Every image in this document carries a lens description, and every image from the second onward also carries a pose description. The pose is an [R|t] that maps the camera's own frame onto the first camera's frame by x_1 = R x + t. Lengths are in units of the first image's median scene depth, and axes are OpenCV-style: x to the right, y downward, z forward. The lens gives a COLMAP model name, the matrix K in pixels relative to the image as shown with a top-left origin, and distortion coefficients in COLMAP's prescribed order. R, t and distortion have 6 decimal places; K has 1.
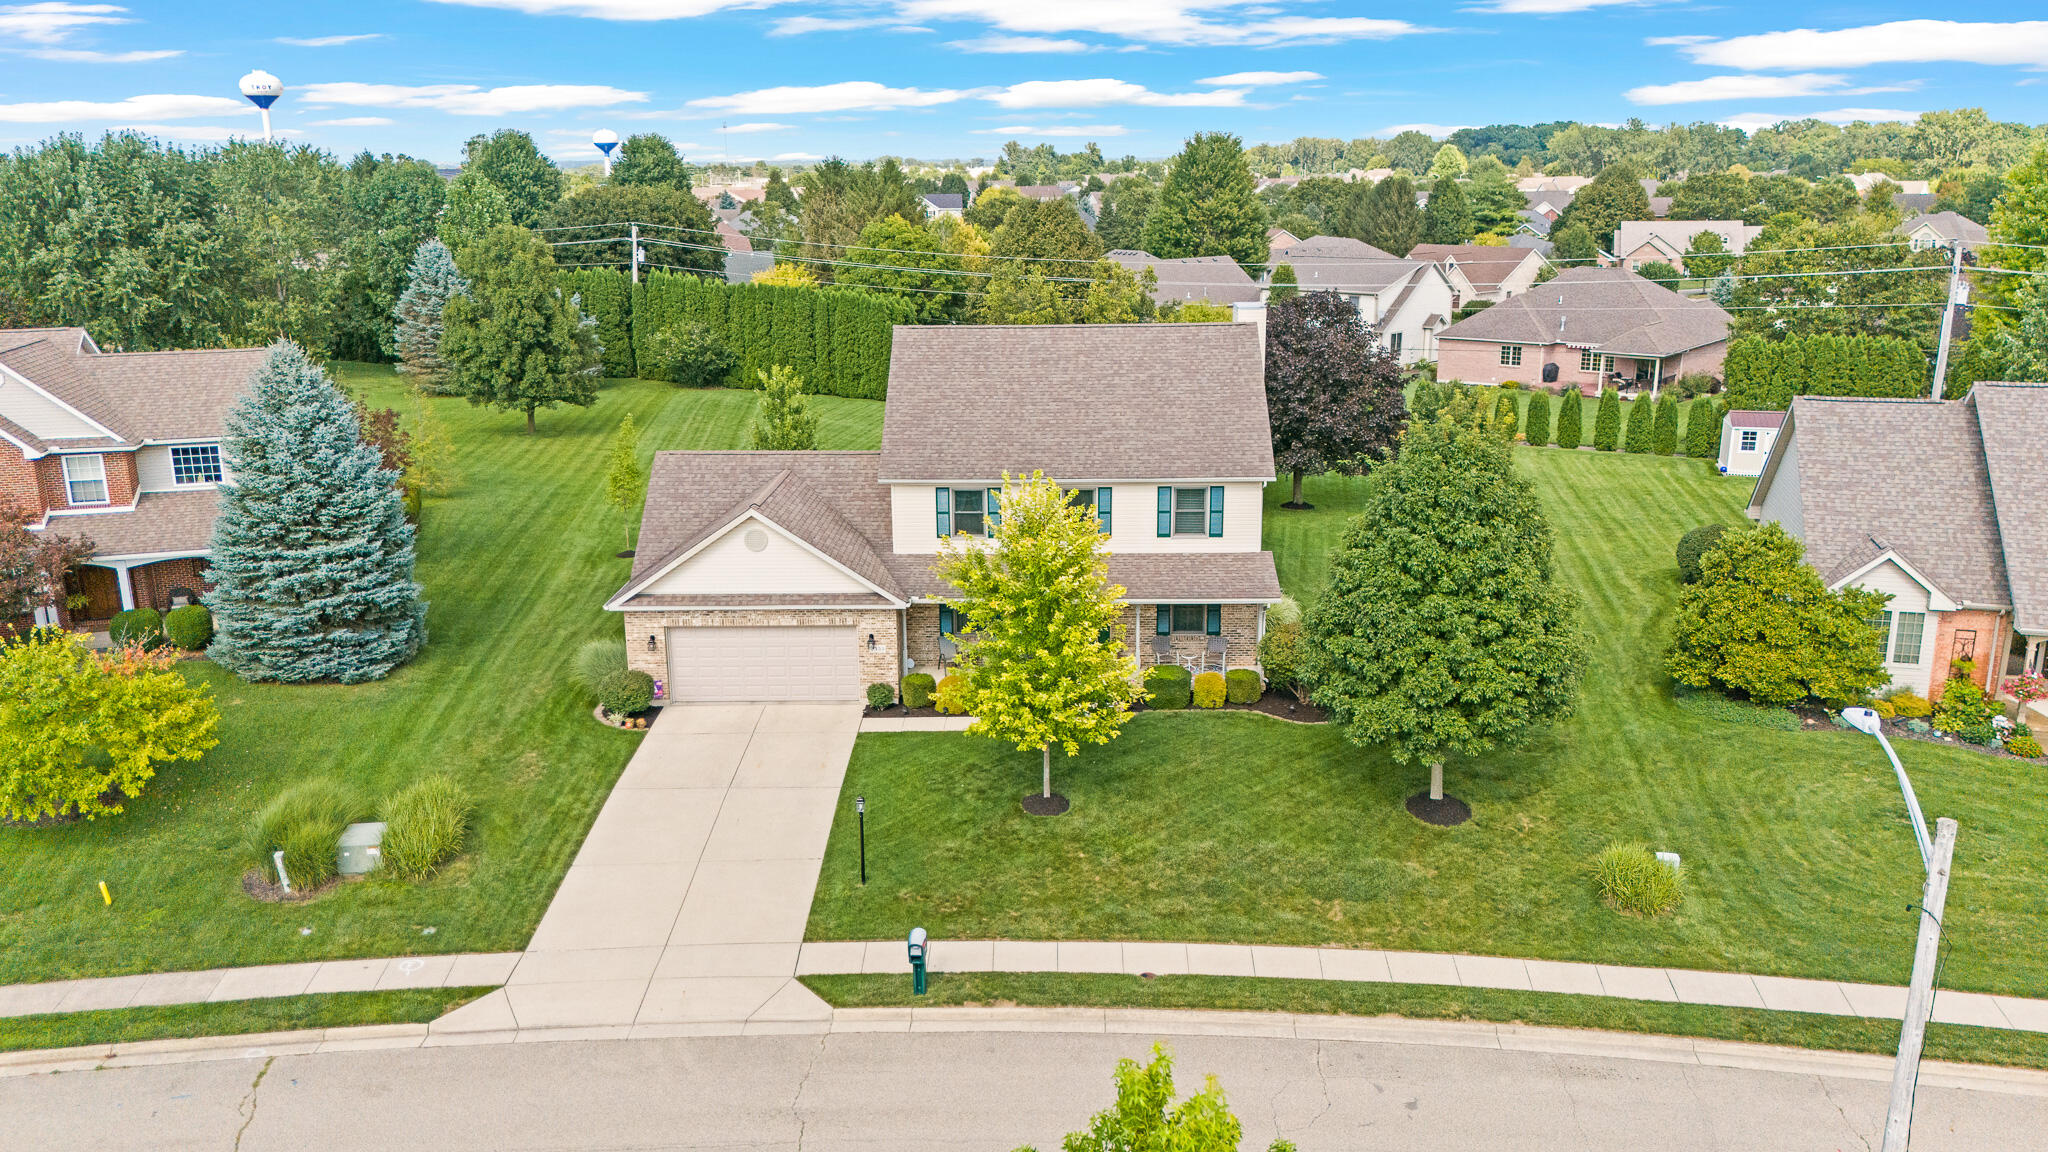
lens RADIAL K [[1476.8, 0, 1061.8], [0, 1476.8, 489.4], [0, 0, 1]] dist [0.050606, -0.029889]
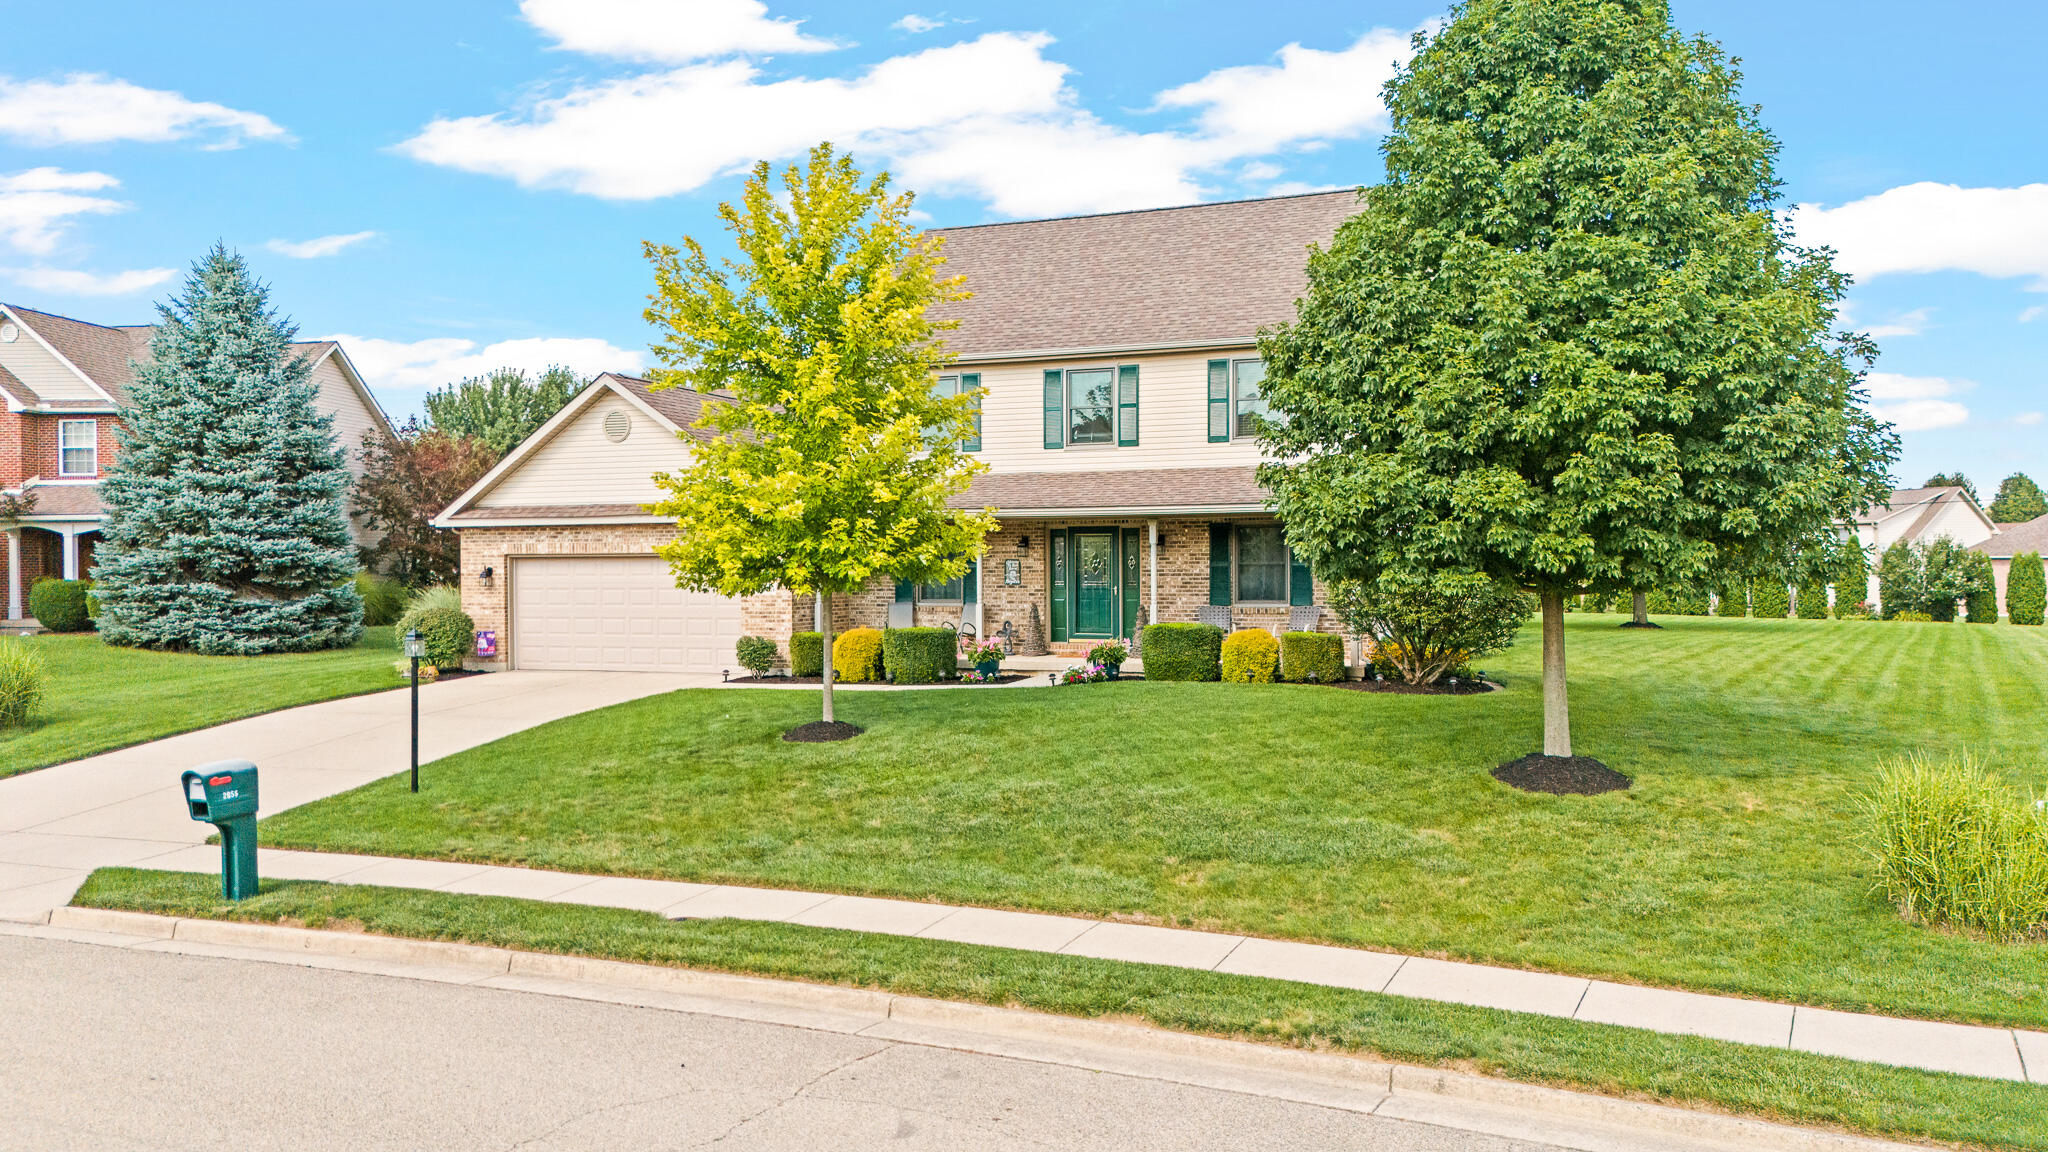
lens RADIAL K [[1476.8, 0, 1074.2], [0, 1476.8, 520.6], [0, 0, 1]] dist [0.050606, -0.029889]
pose [[0.944288, -0.010499, -0.328954, 0.227491], [-0.064051, 0.974519, -0.214967, 0.213117], [0.322828, 0.224061, 0.919553, 0.424958]]
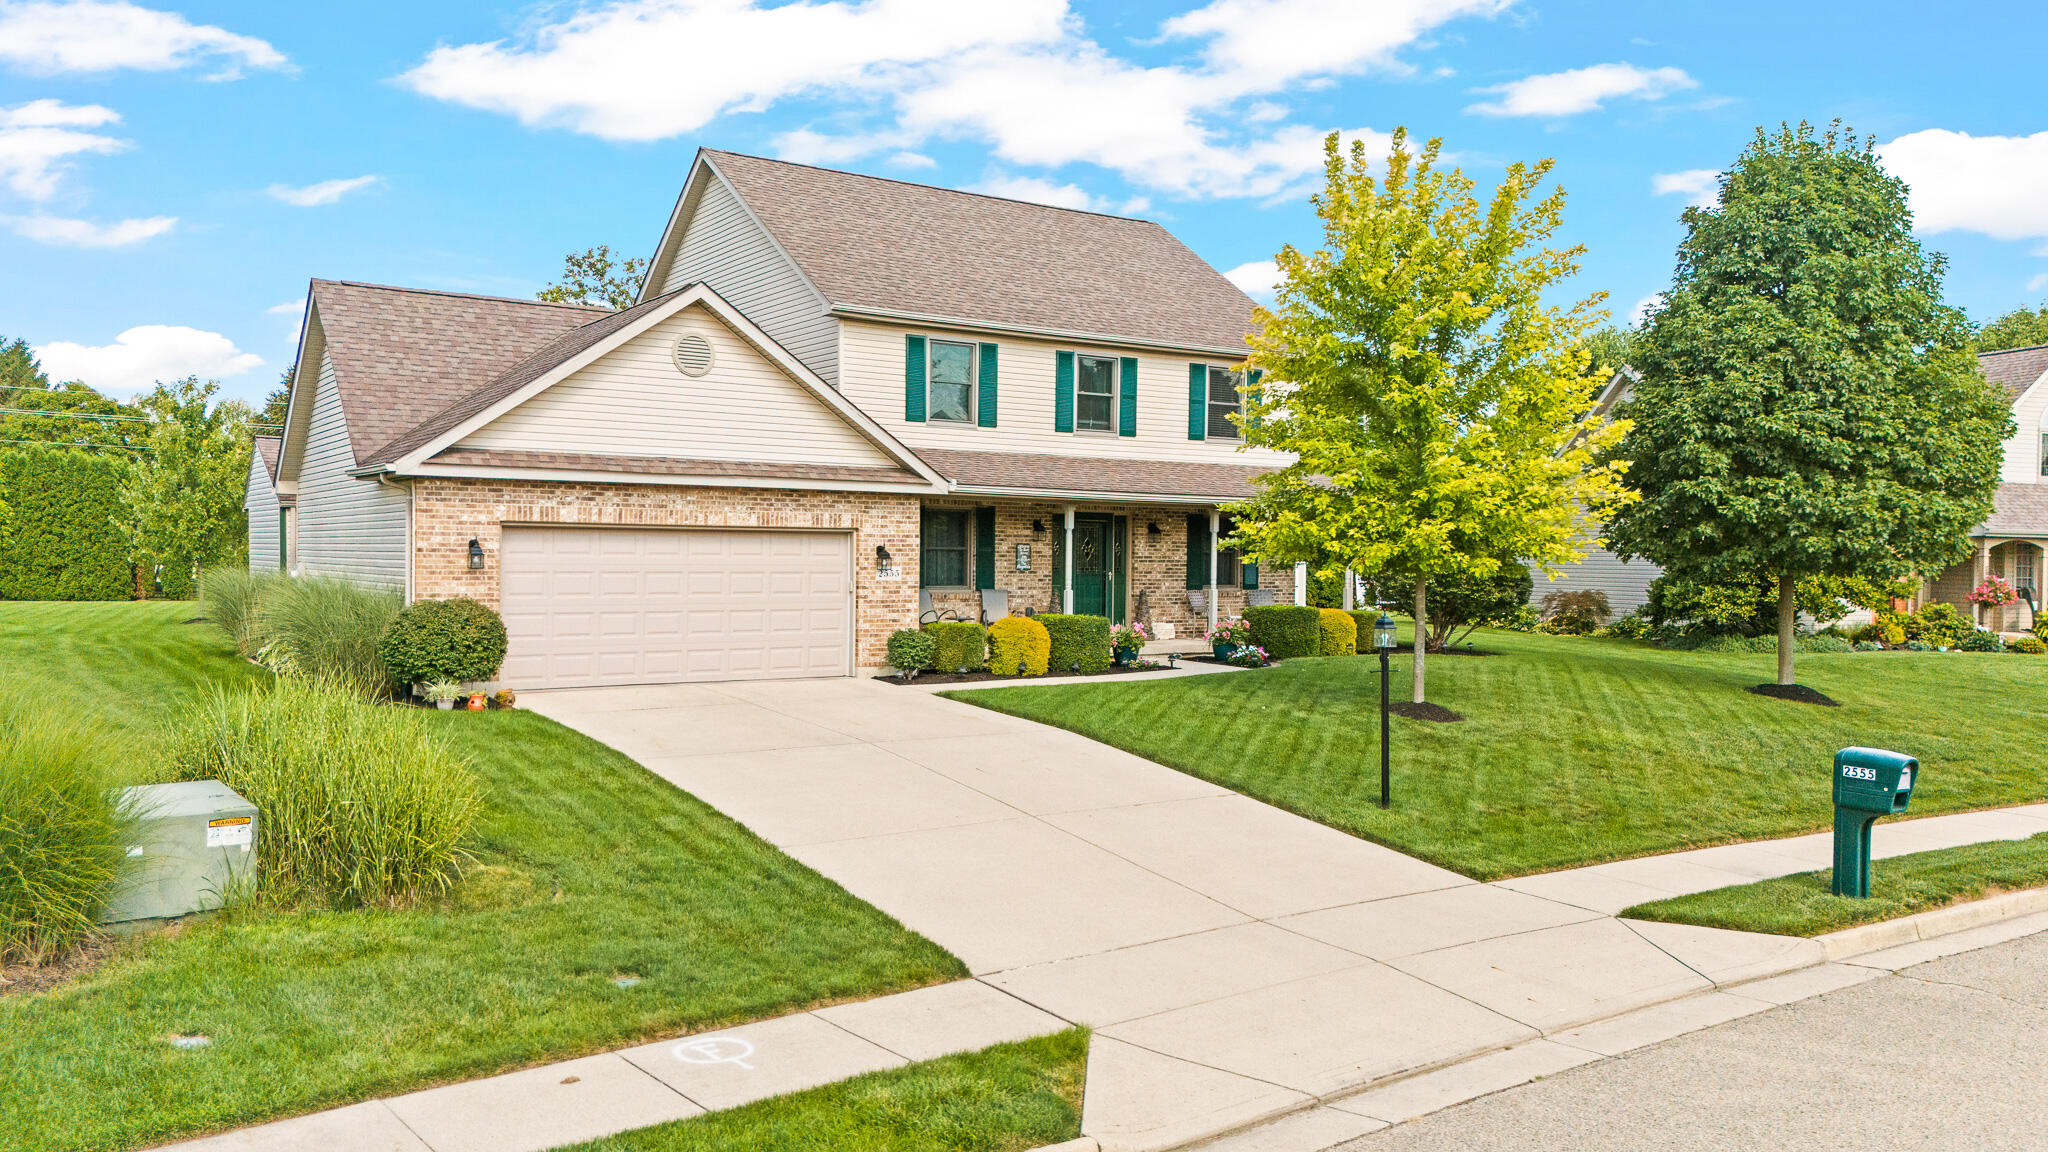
lens RADIAL K [[1476.8, 0, 1010.9], [0, 1476.8, 526.6], [0, 0, 1]] dist [0.050606, -0.029889]
pose [[0.834562, 0.024849, 0.550354, -0.395672], [0.096276, 0.977031, -0.190107, 0.202143], [-0.542437, 0.211642, 0.813001, 0.516887]]
